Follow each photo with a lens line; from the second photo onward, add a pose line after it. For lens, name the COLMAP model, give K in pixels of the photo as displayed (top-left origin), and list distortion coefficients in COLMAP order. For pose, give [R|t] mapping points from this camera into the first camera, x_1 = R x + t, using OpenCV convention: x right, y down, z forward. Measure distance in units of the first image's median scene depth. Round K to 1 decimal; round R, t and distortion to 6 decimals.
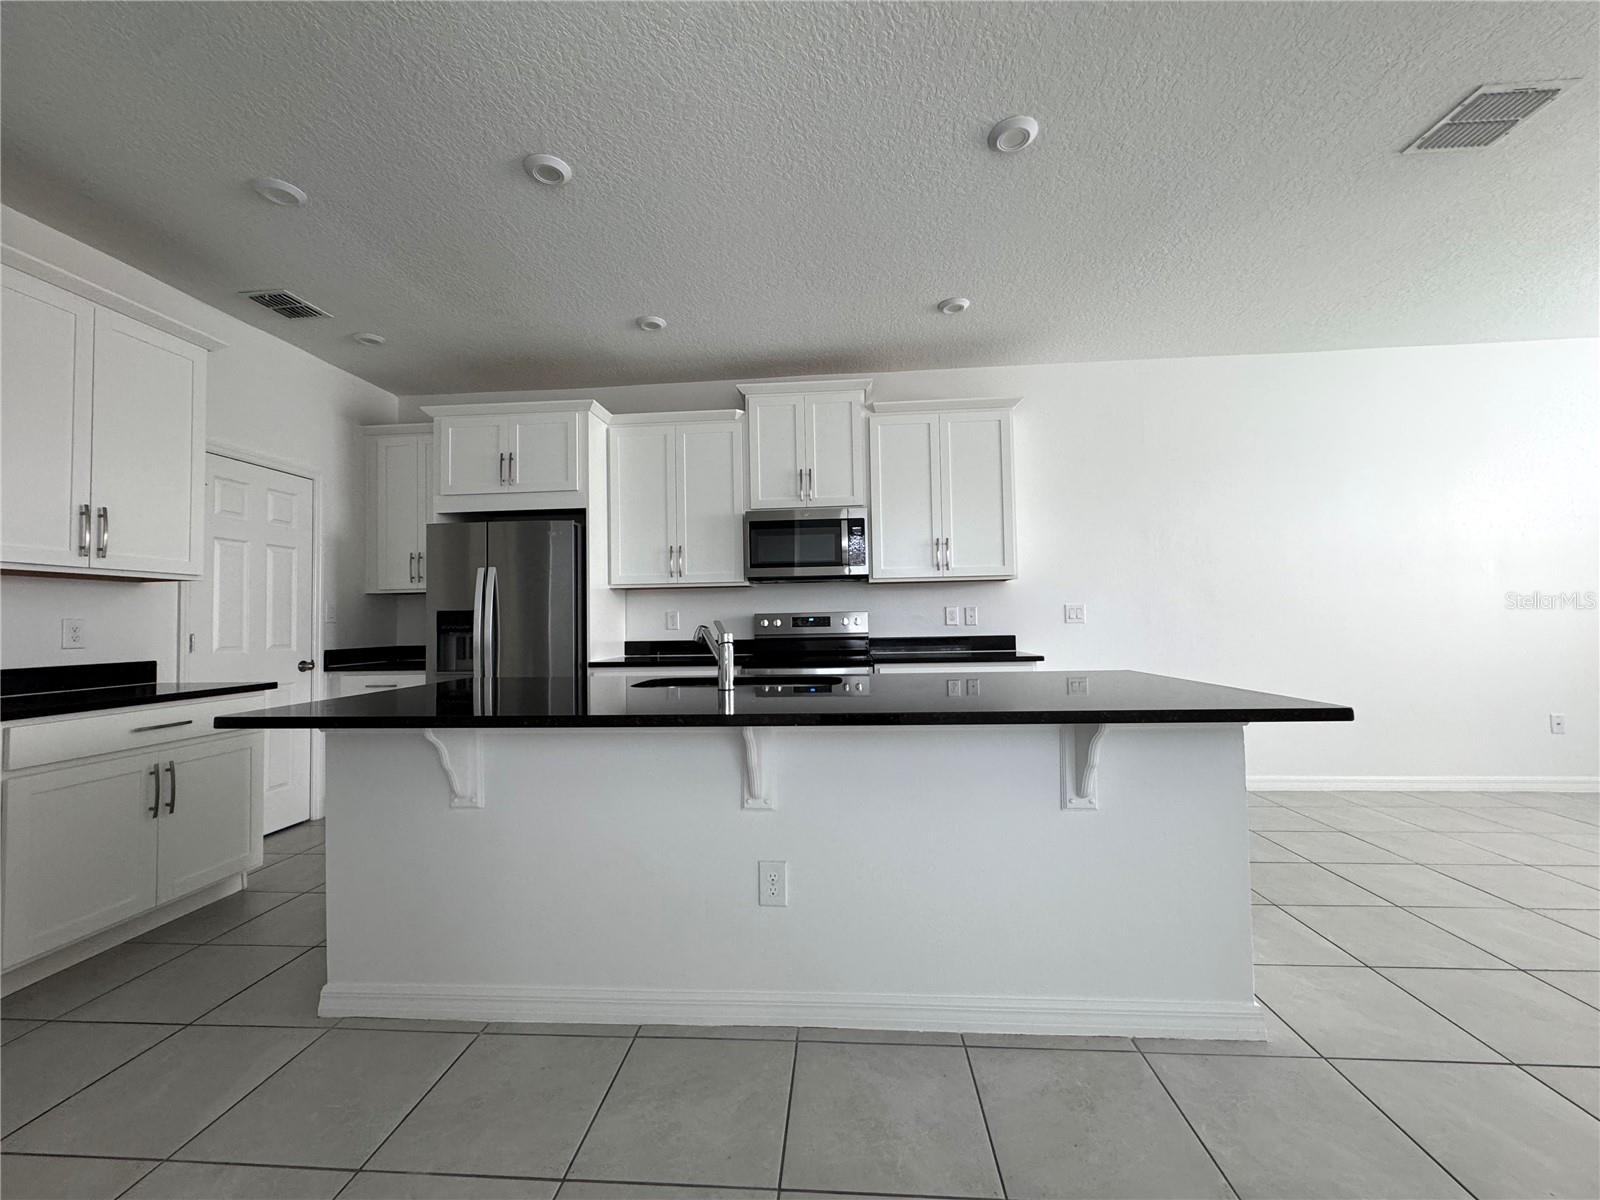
lens RADIAL K [[637.1, 0, 801.2], [0, 637.1, 595.1], [0, 0, 1]] dist [-0.004313, 0.000762]
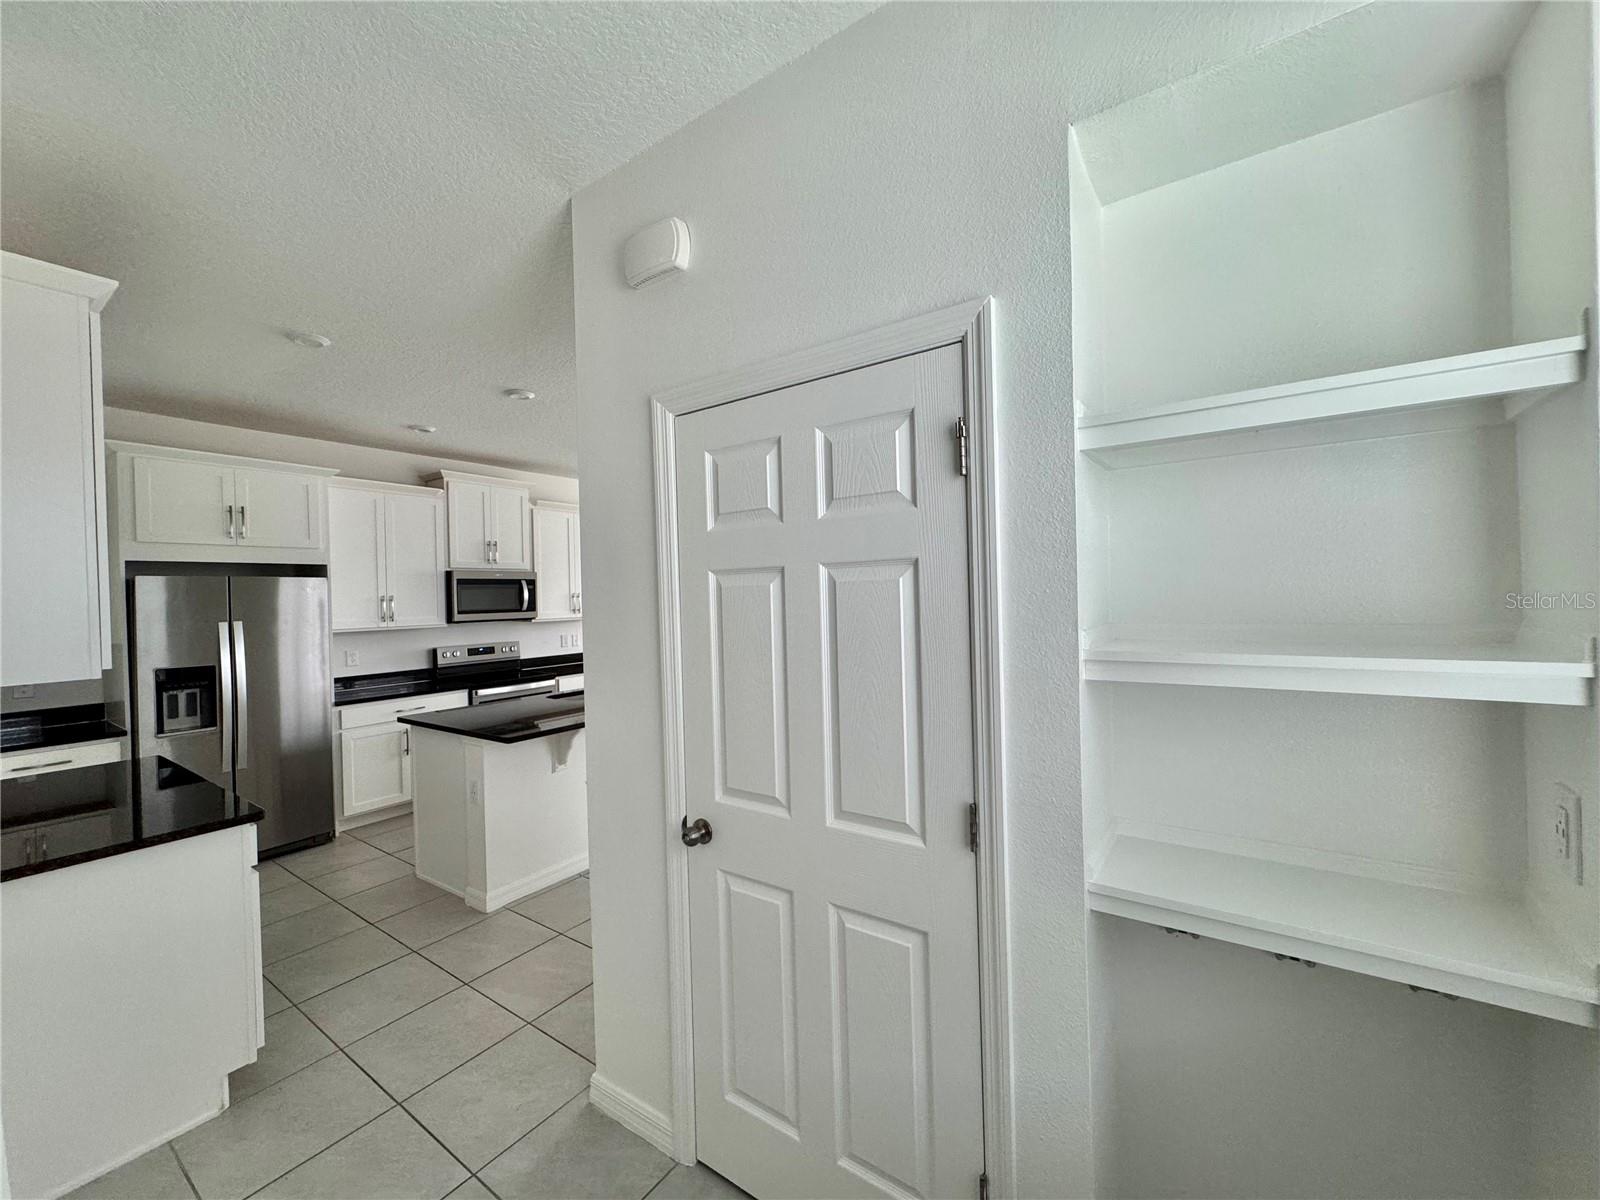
lens RADIAL K [[637.1, 0, 794.0], [0, 637.1, 593.6], [0, 0, 1]] dist [-0.004313, 0.000762]
pose [[0.504905, 0.007303, 0.863144, -0.874261], [-0.014401, 0.999896, -0.000035, -0.095682], [-0.863055, -0.012413, 0.504958, -0.263872]]
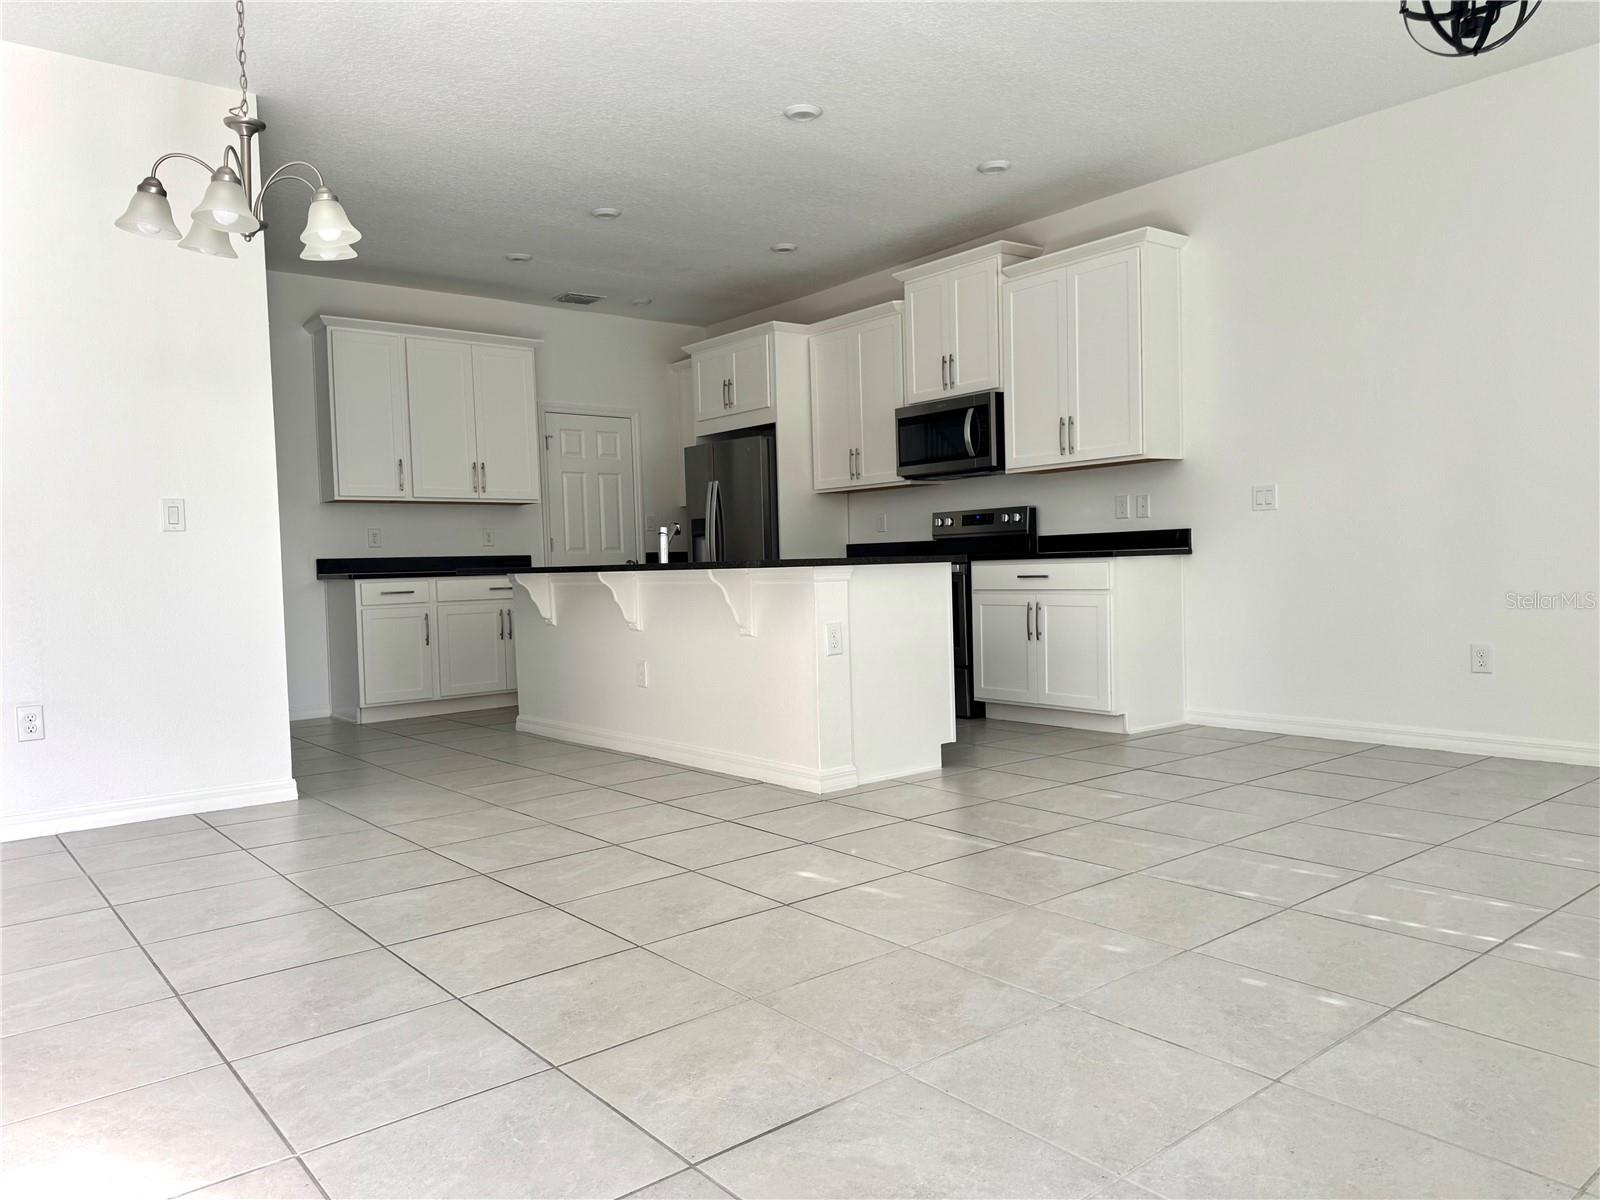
lens RADIAL K [[1110.5, 0, 822.9], [0, 1110.5, 612.1], [0, 0, 1]] dist [0.041606, -0.040409]
pose [[0.706437, 0.030050, -0.707138, 1.075999], [0.043634, 0.995349, 0.085889, 0.029566], [0.706430, -0.091530, 0.701840, -0.319045]]
